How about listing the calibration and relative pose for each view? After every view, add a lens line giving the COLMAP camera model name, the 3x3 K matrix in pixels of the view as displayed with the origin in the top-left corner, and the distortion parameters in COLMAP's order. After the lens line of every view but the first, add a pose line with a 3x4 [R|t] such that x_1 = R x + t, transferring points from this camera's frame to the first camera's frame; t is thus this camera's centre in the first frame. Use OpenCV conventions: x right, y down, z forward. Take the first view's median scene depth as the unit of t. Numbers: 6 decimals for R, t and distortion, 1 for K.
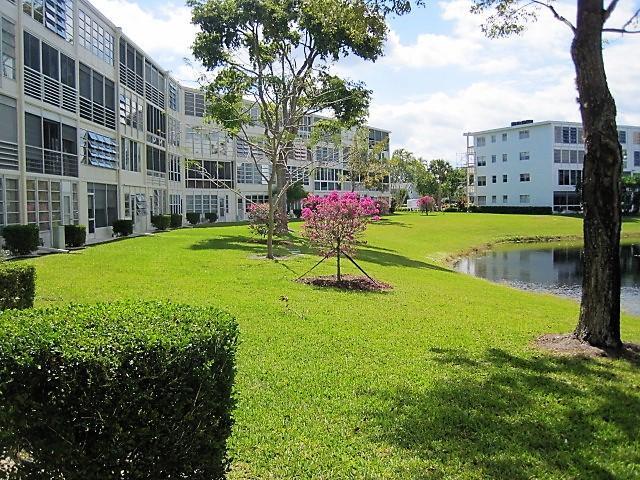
lens RADIAL K [[656.7, 0, 315.1], [0, 656.7, 236.3], [0, 0, 1]] dist [-0.135222, 0.000000]
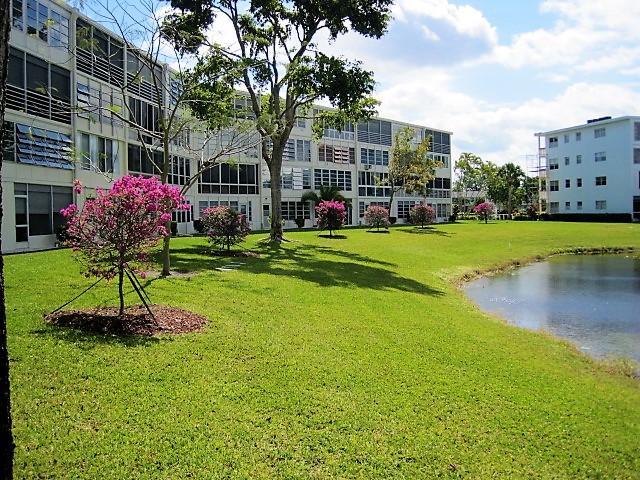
lens RADIAL K [[656.7, 0, 324.9], [0, 656.7, 236.6], [0, 0, 1]] dist [-0.135222, 0.000000]
pose [[0.991404, 0.001120, -0.130830, 0.088663], [-0.003116, 0.999882, -0.015052, -0.000231], [0.130798, 0.015330, 0.991291, 0.112991]]
